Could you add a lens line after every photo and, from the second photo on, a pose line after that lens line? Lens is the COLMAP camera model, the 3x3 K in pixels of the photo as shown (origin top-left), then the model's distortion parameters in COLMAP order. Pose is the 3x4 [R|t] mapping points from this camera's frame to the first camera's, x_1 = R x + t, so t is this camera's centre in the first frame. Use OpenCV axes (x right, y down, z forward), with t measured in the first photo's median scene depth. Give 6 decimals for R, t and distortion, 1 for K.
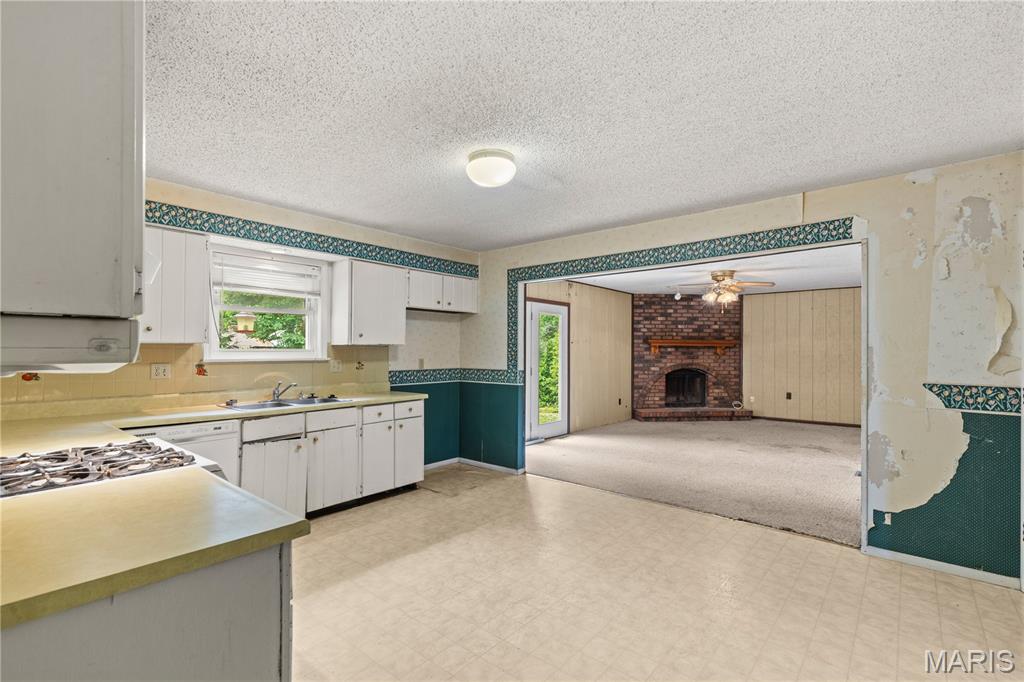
lens RADIAL K [[469.1, 0, 510.6], [0, 469.1, 350.7], [0, 0, 1]] dist [0.010369, 0.000641]
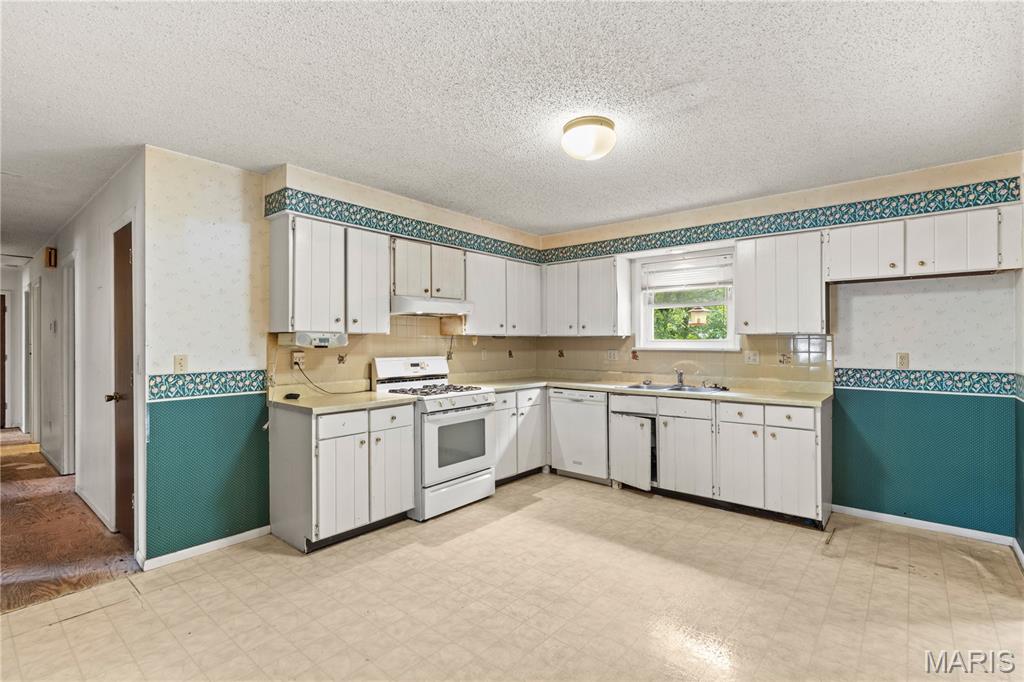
lens RADIAL K [[469.1, 0, 514.6], [0, 469.1, 340.4], [0, 0, 1]] dist [0.010369, 0.000641]
pose [[0.014790, -0.002722, -0.999887, 0.303133], [0.000453, 0.999996, -0.002715, 0.000816], [0.999891, -0.000413, 0.014791, 0.295648]]
